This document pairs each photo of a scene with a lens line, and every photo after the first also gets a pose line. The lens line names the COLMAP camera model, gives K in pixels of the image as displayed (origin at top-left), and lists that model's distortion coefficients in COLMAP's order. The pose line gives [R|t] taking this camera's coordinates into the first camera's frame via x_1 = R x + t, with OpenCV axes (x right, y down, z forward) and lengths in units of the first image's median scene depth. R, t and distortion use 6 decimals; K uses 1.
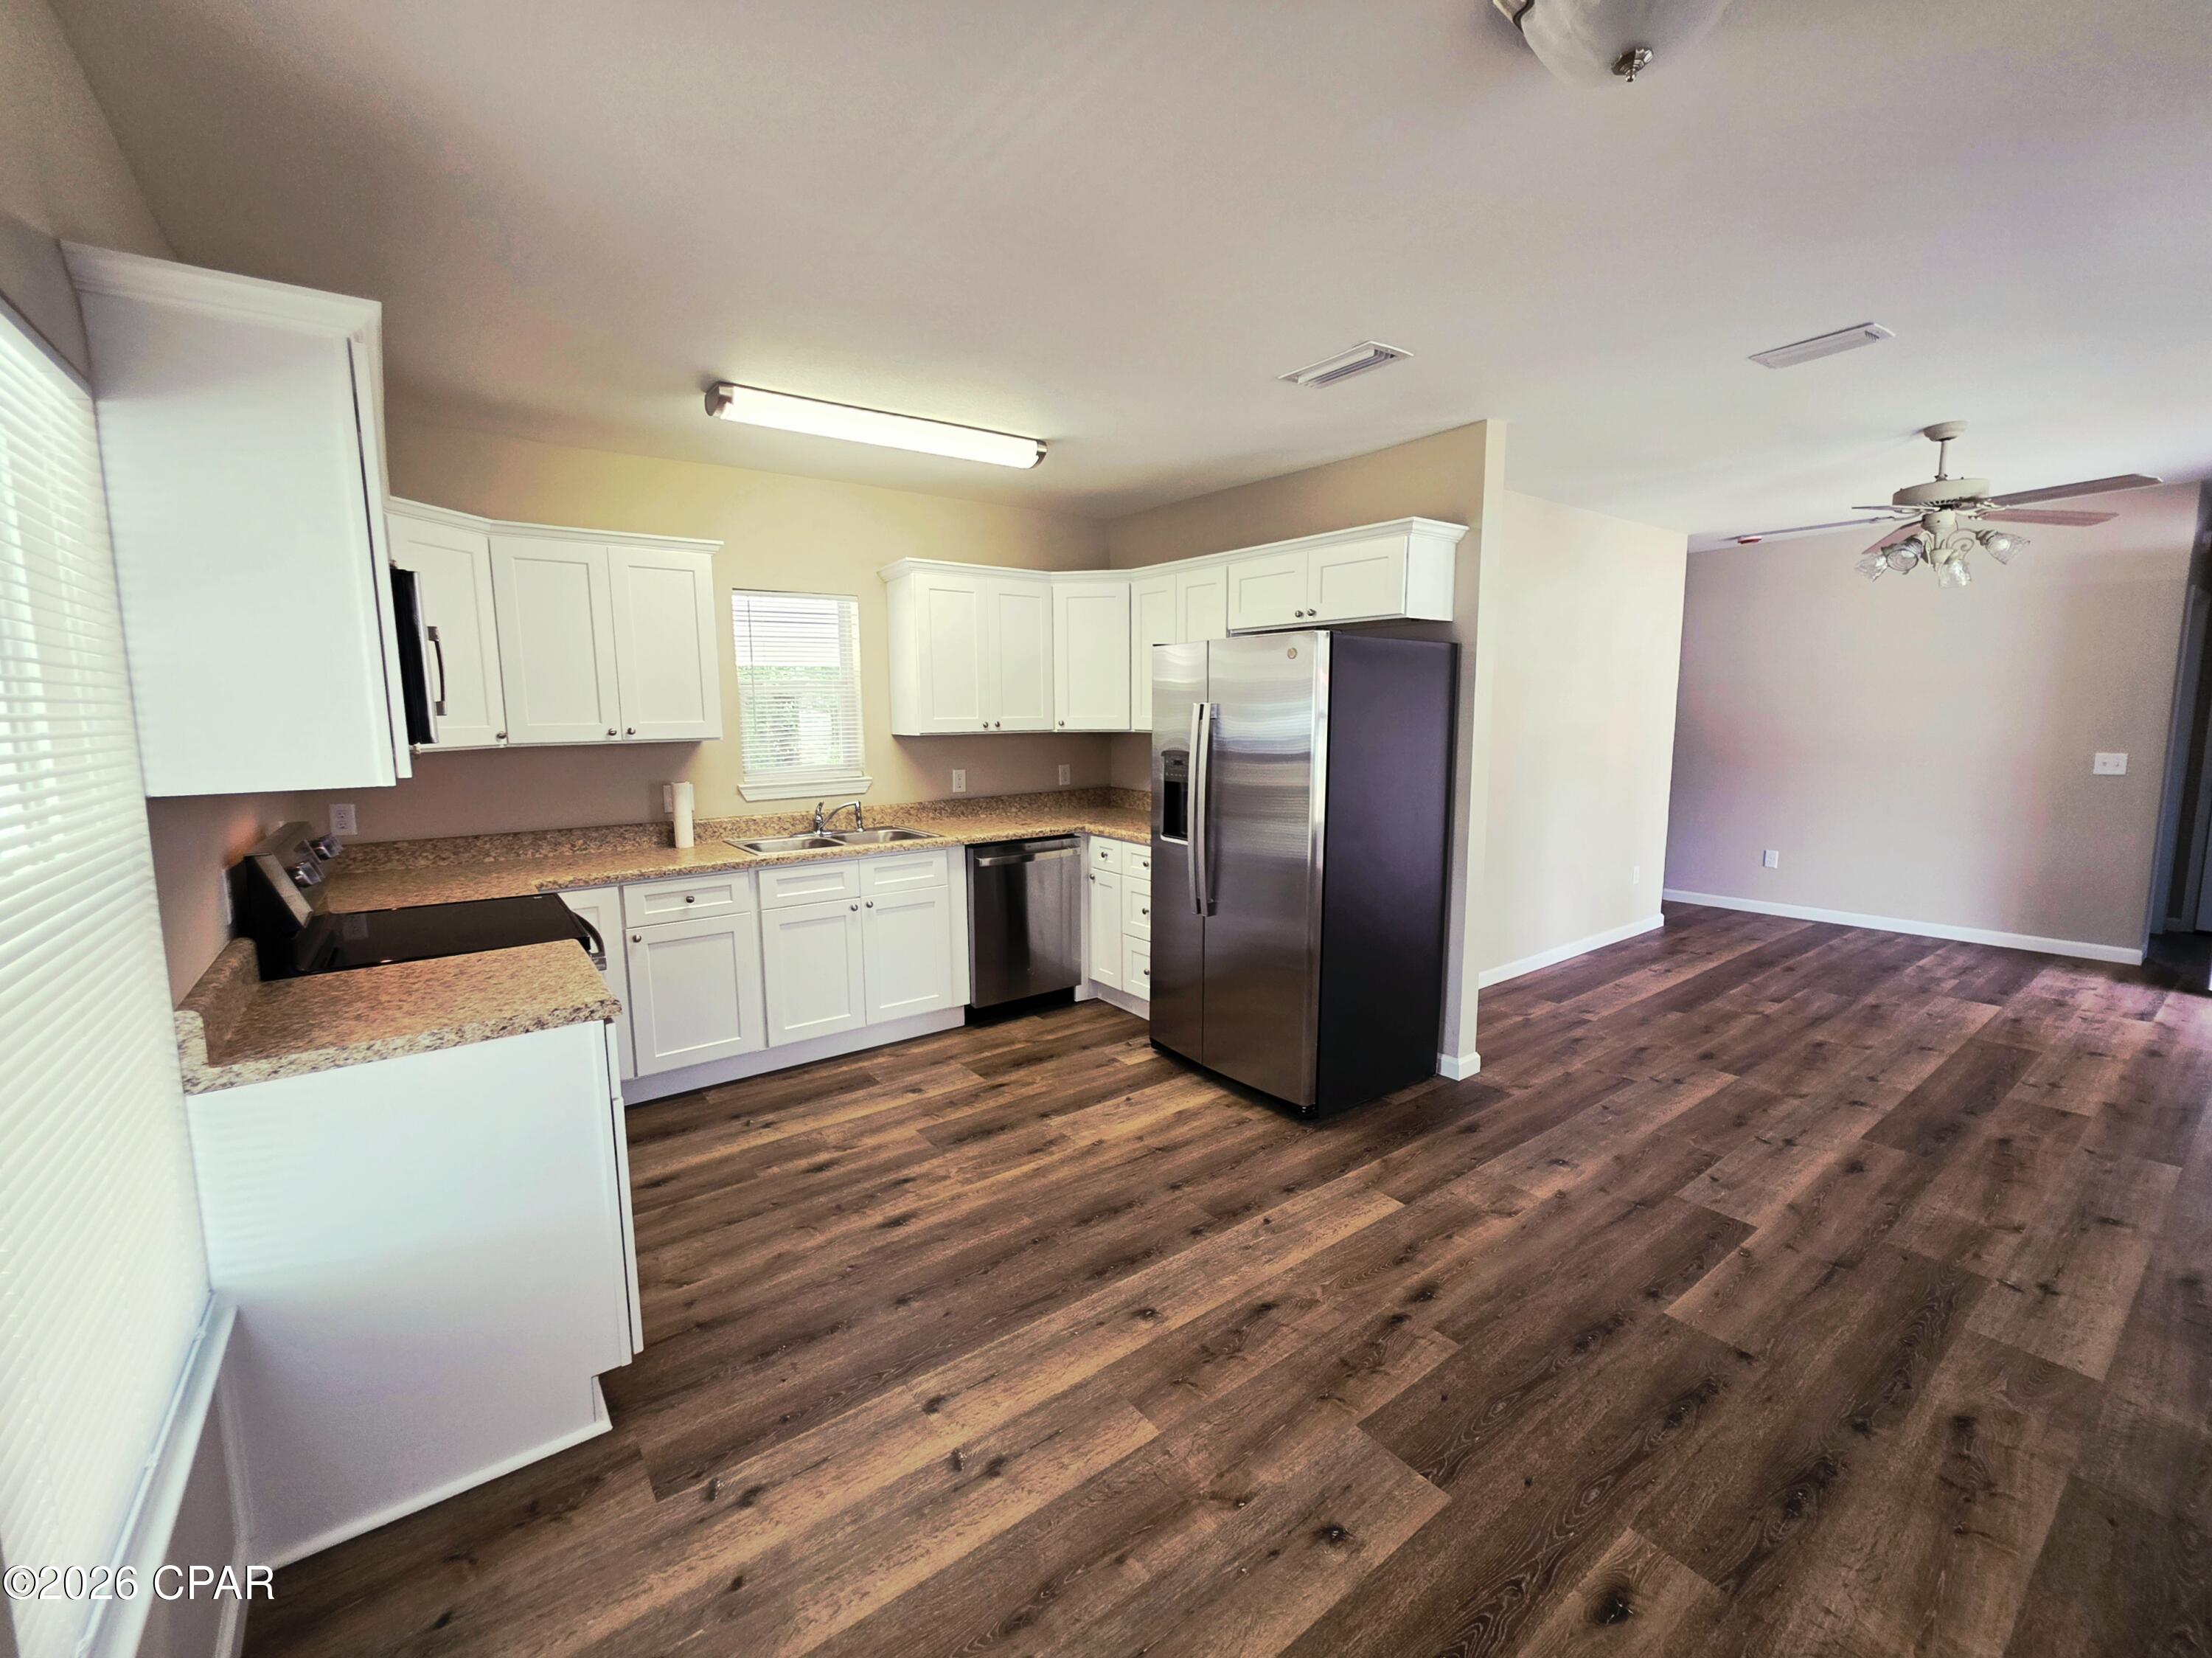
lens RADIAL K [[910.0, 0, 1102.0], [0, 910.0, 825.9], [0, 0, 1]] dist [0.000403, 0.000039]
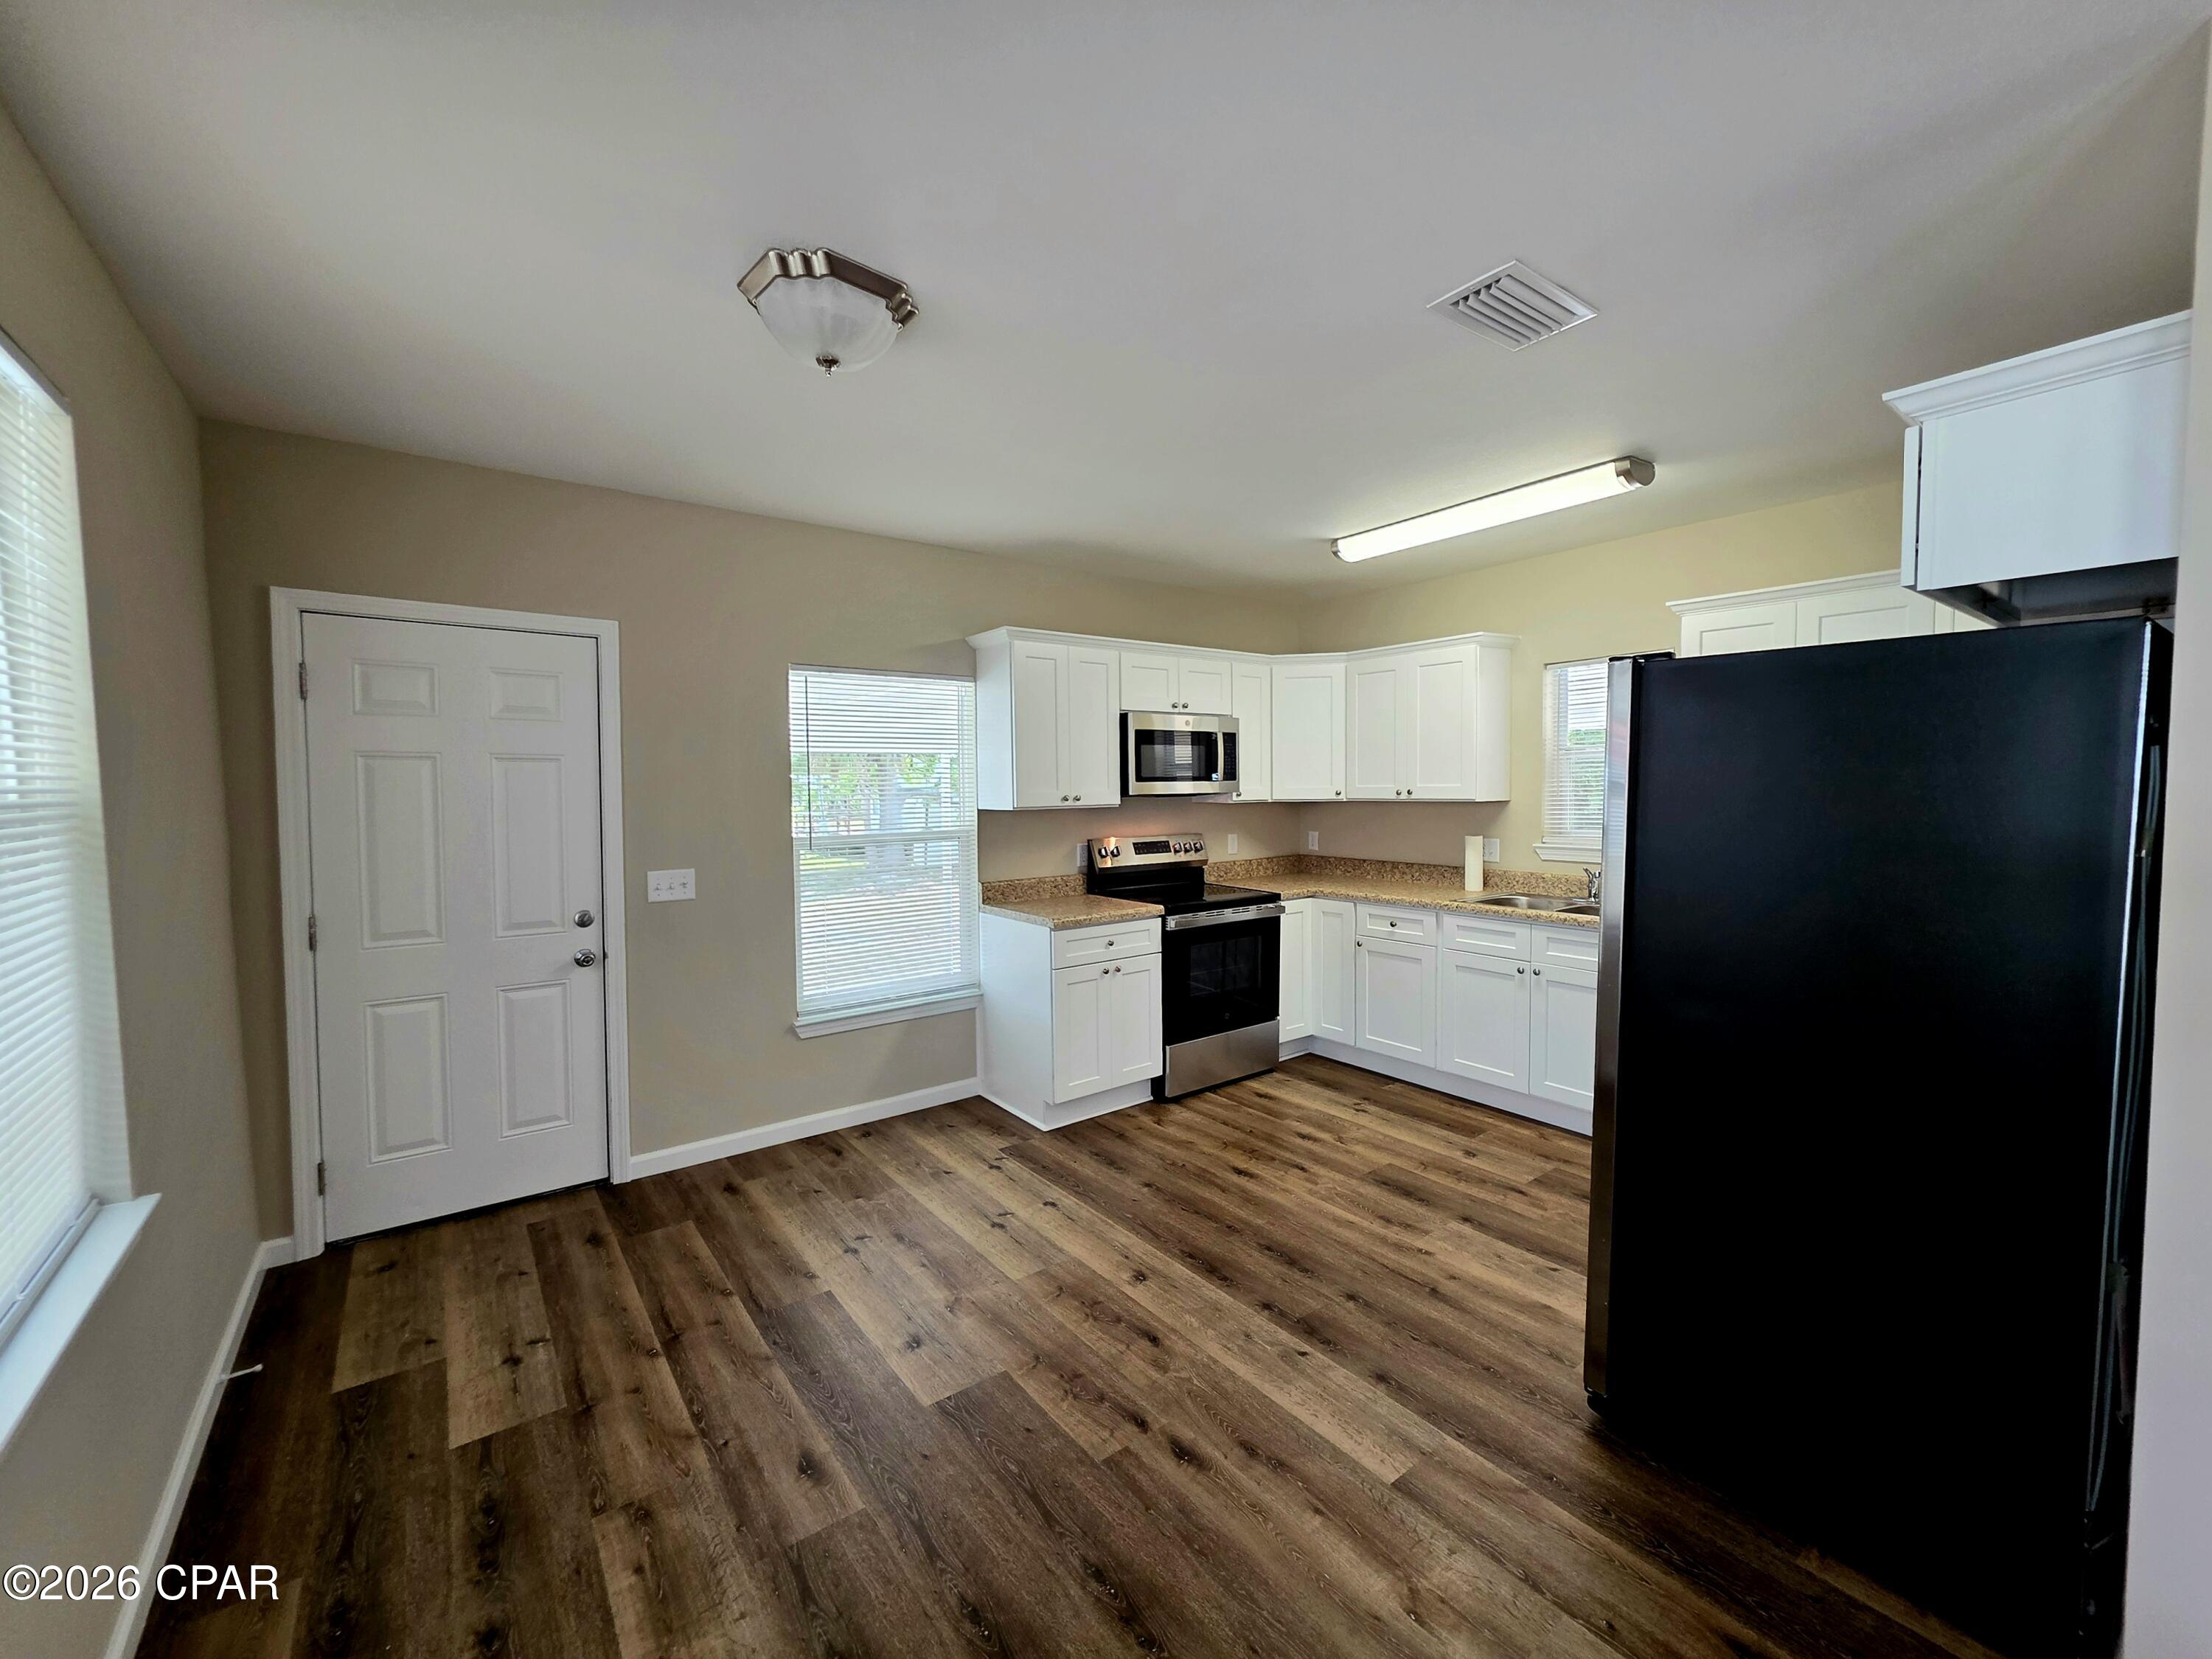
lens RADIAL K [[900.0, 0, 1108.9], [0, 900.0, 822.3], [0, 0, 1]] dist [0.001409, 0.000046]
pose [[0.014052, 0.055544, -0.998357, 0.806923], [-0.117849, 0.991589, 0.053508, -0.082712], [0.992932, 0.116904, 0.020480, 0.575305]]
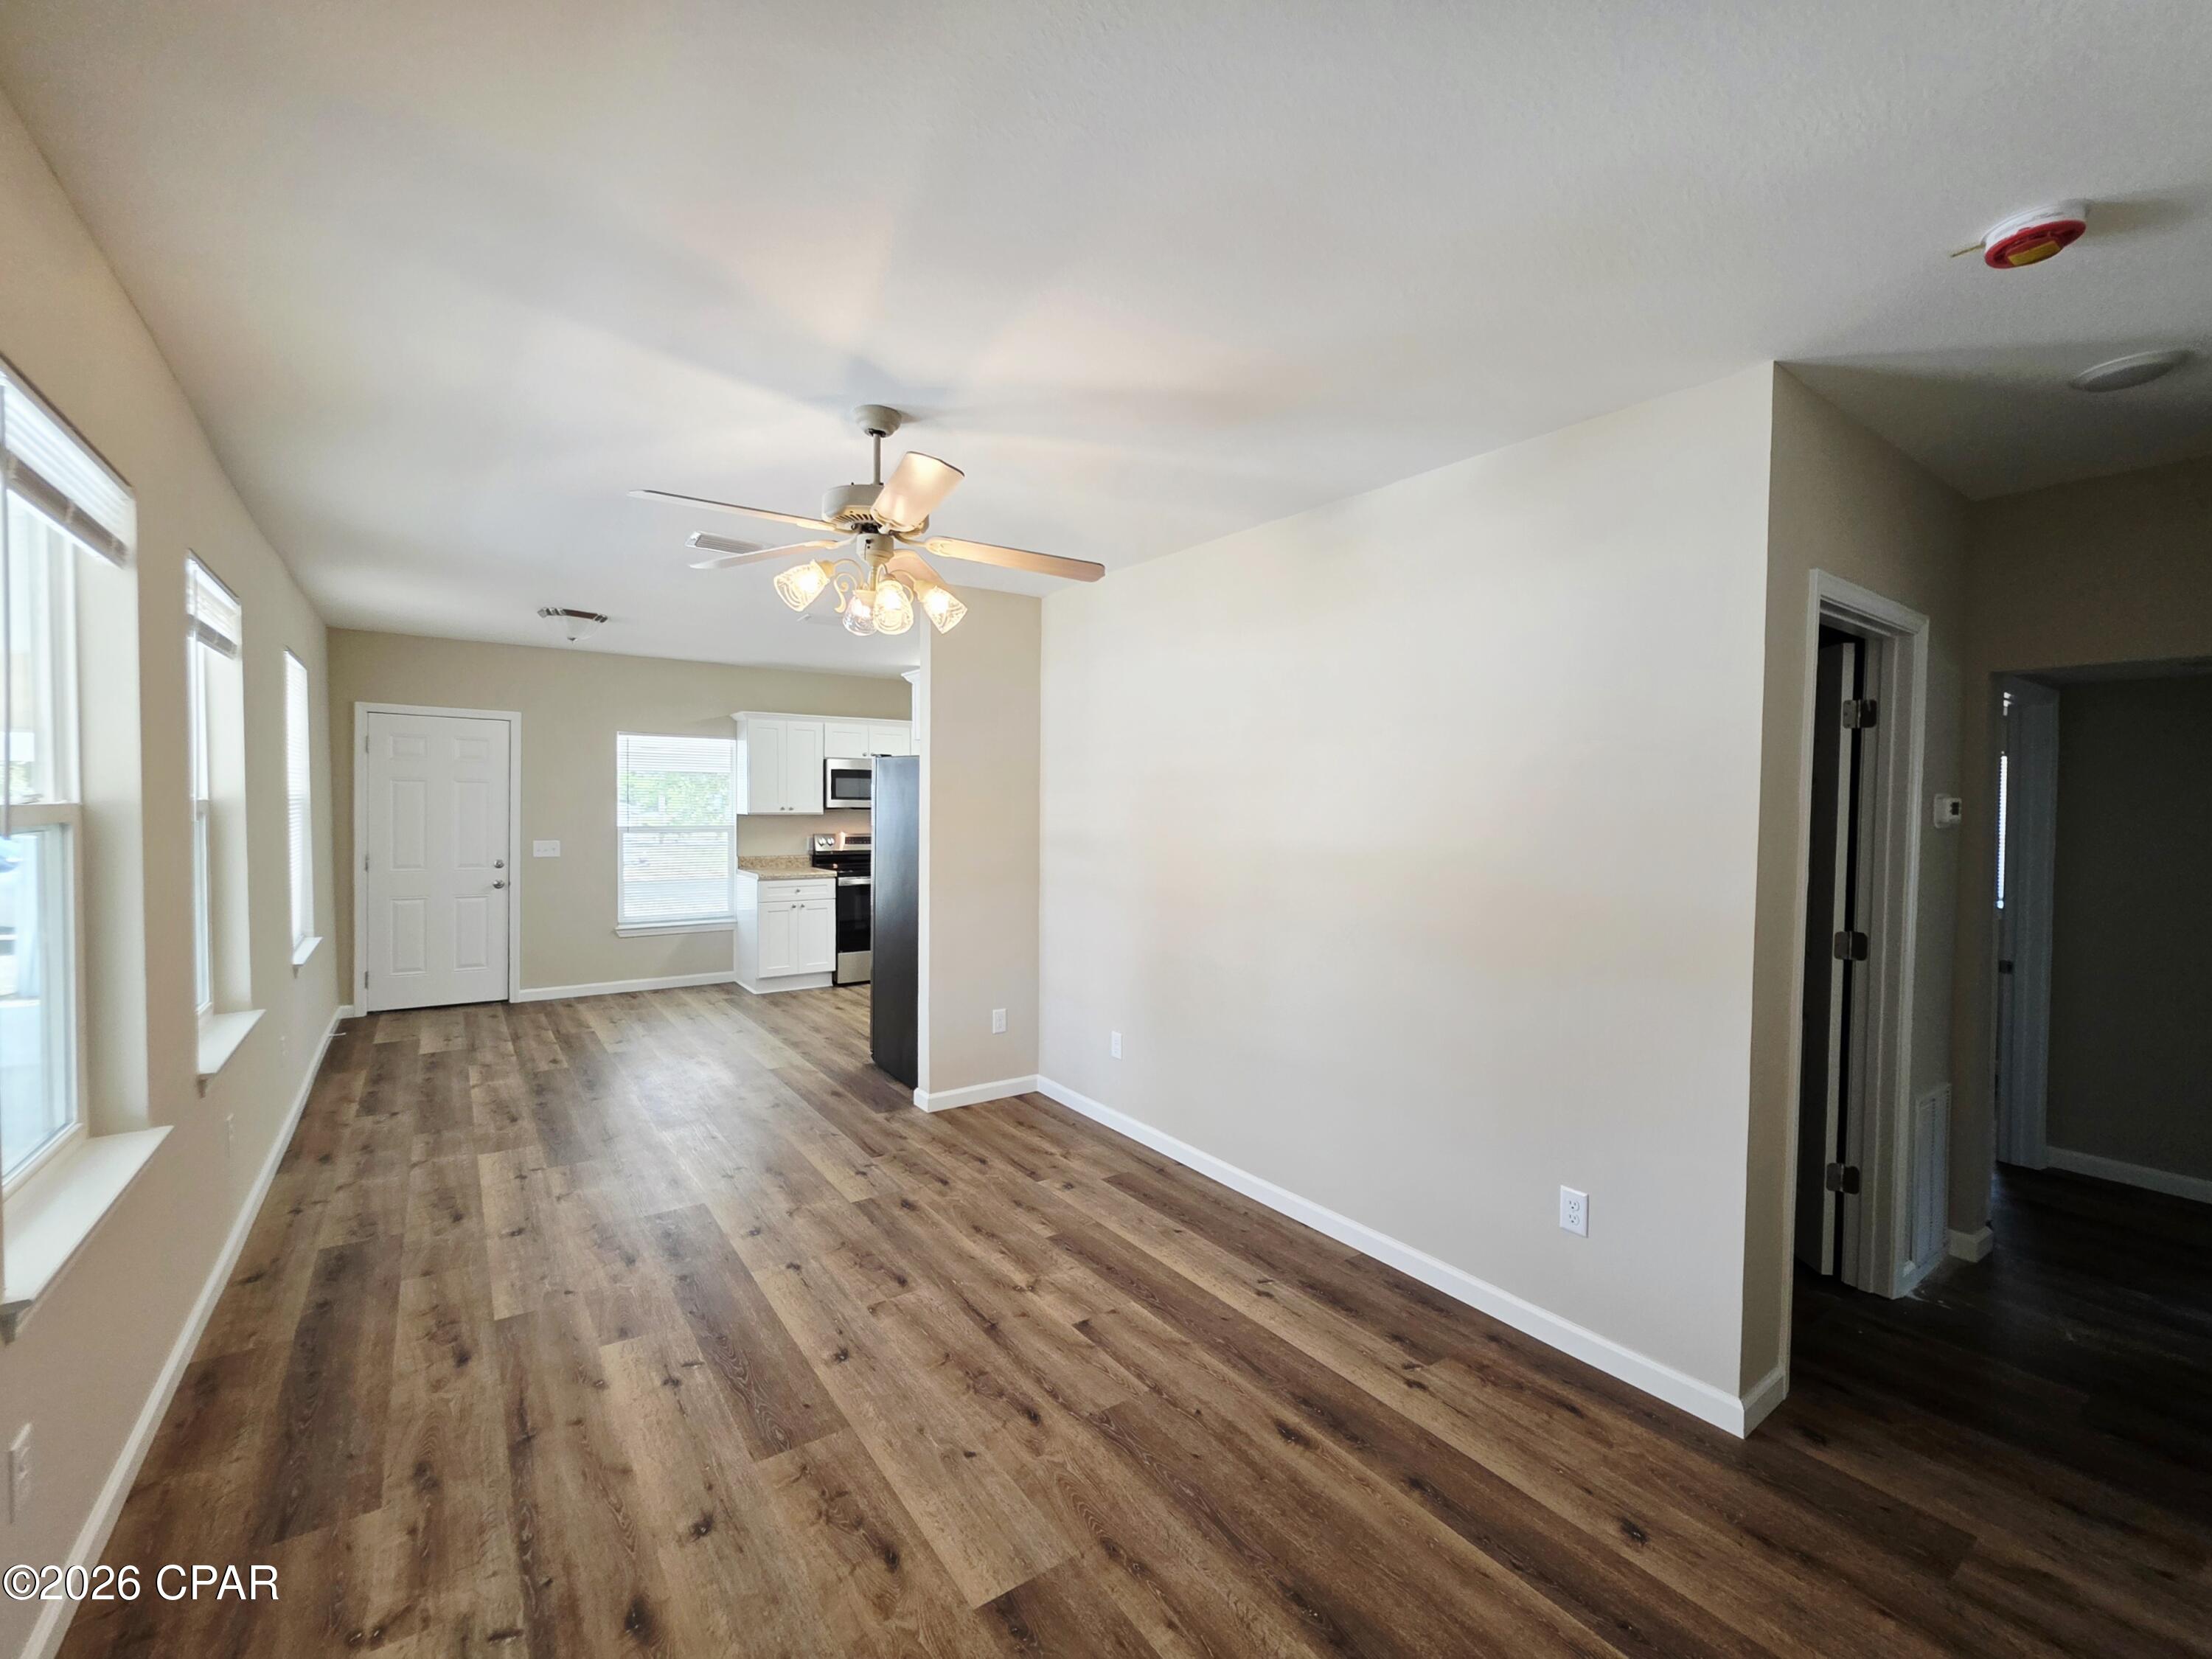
lens RADIAL K [[936.9, 0, 1097.6], [0, 936.9, 821.7], [0, 0, 1]] dist [-0.000193, 0.000326]
pose [[-0.020428, 0.036121, -0.999139, 1.778827], [-0.137039, 0.989814, 0.038586, -0.197816], [0.990355, 0.137709, -0.015270, 1.312939]]
